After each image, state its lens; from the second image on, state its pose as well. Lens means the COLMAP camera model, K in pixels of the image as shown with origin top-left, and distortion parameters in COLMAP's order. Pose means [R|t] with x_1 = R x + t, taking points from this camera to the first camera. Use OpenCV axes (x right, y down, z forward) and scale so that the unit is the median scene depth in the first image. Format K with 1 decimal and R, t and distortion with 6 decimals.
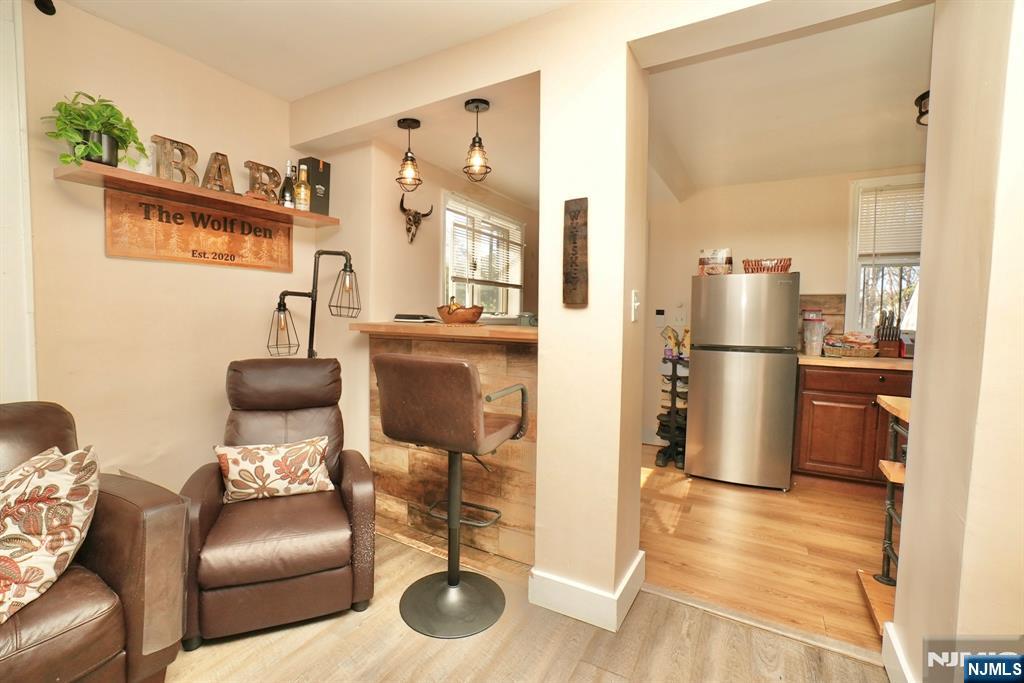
lens RADIAL K [[446.2, 0, 516.0], [0, 446.2, 335.8], [0, 0, 1]] dist [-0.041869, -0.000033]
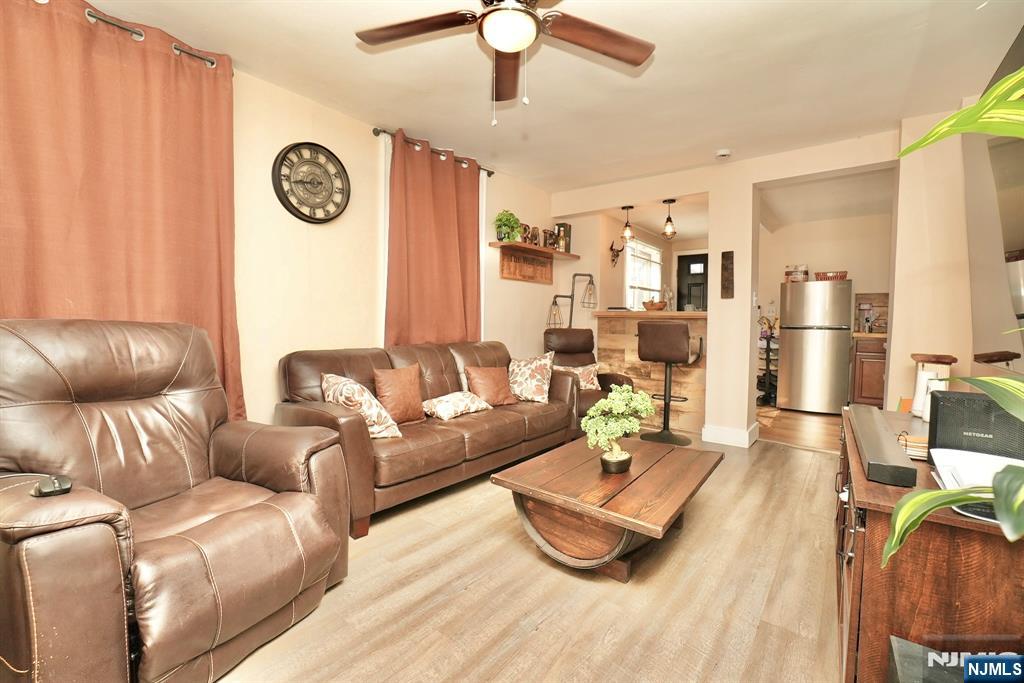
lens RADIAL K [[462.9, 0, 512.0], [0, 462.9, 341.5], [0, 0, 1]] dist [-0.048050, 0.020820]
pose [[0.989564, -0.000669, -0.144095, -0.398590], [0.000036, 0.999990, -0.004394, 0.101453], [0.144097, 0.004343, 0.989554, -0.940579]]
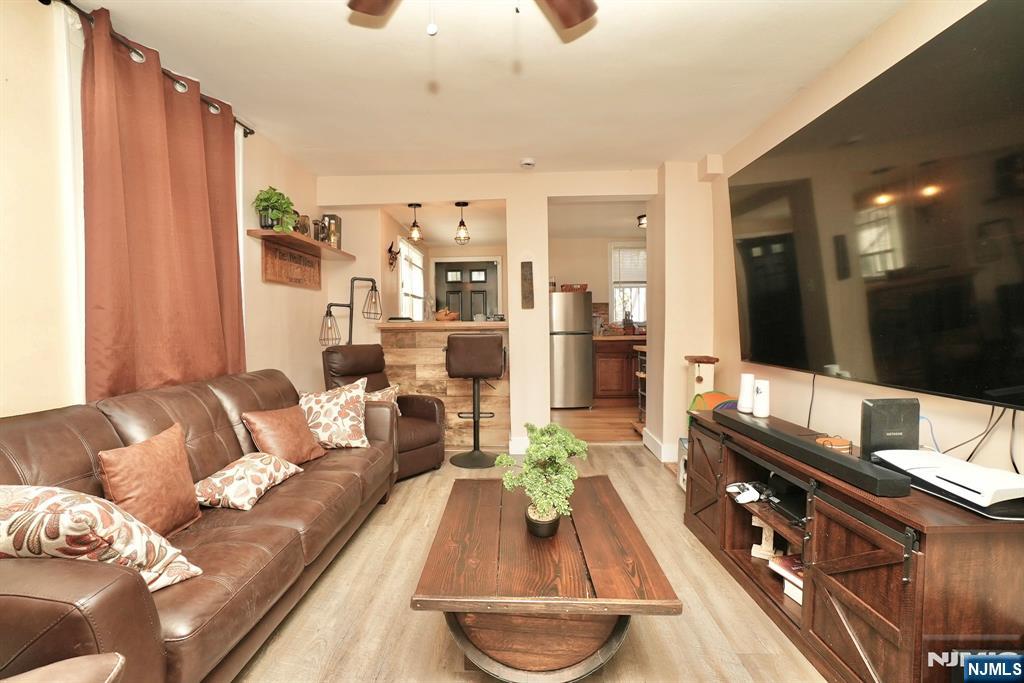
lens RADIAL K [[456.4, 0, 512.0], [0, 456.4, 341.5], [0, 0, 1]] dist [-0.051103, 0.020485]
pose [[0.875772, -0.045939, 0.480534, -0.686594], [0.049754, 0.998750, 0.004804, 0.050955], [-0.480154, 0.019701, 0.876963, -0.632991]]
